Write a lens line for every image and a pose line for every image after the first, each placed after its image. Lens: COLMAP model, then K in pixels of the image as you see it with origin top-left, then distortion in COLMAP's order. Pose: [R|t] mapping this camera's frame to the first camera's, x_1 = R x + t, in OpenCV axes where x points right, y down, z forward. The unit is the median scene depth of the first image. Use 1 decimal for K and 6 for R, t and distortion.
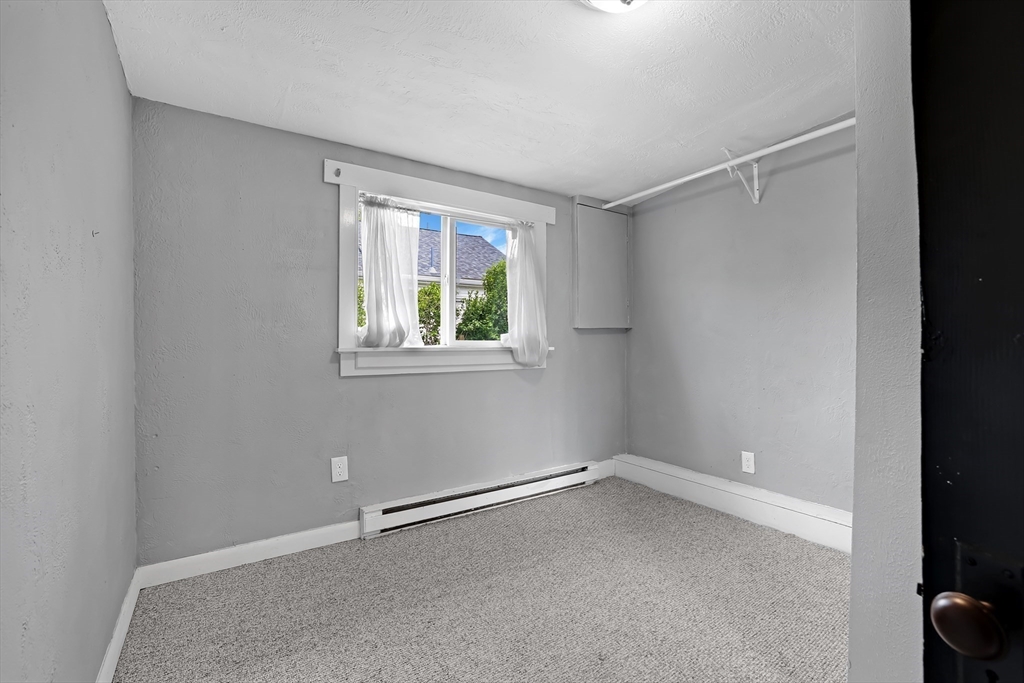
lens RADIAL K [[459.5, 0, 507.1], [0, 459.5, 336.6], [0, 0, 1]] dist [-0.033400, 0.012301]
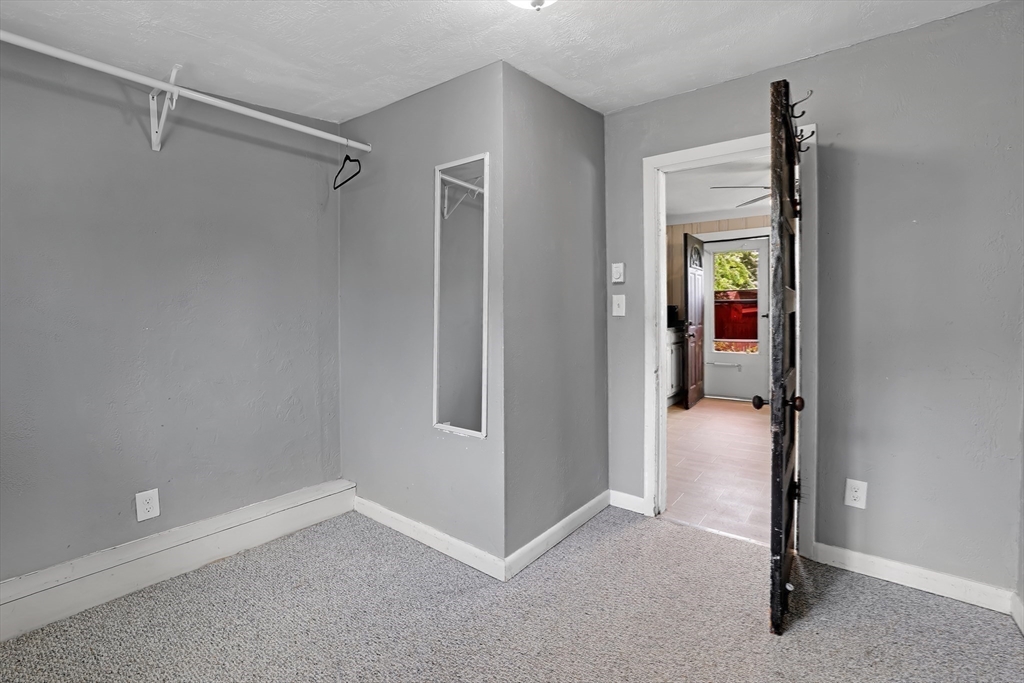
lens RADIAL K [[459.5, 0, 513.6], [0, 459.5, 332.5], [0, 0, 1]] dist [-0.033400, 0.012301]
pose [[-0.347078, -0.012821, 0.937749, -0.369255], [0.002662, 0.999889, 0.014656, -0.005639], [-0.937833, 0.007583, -0.347005, 0.765530]]
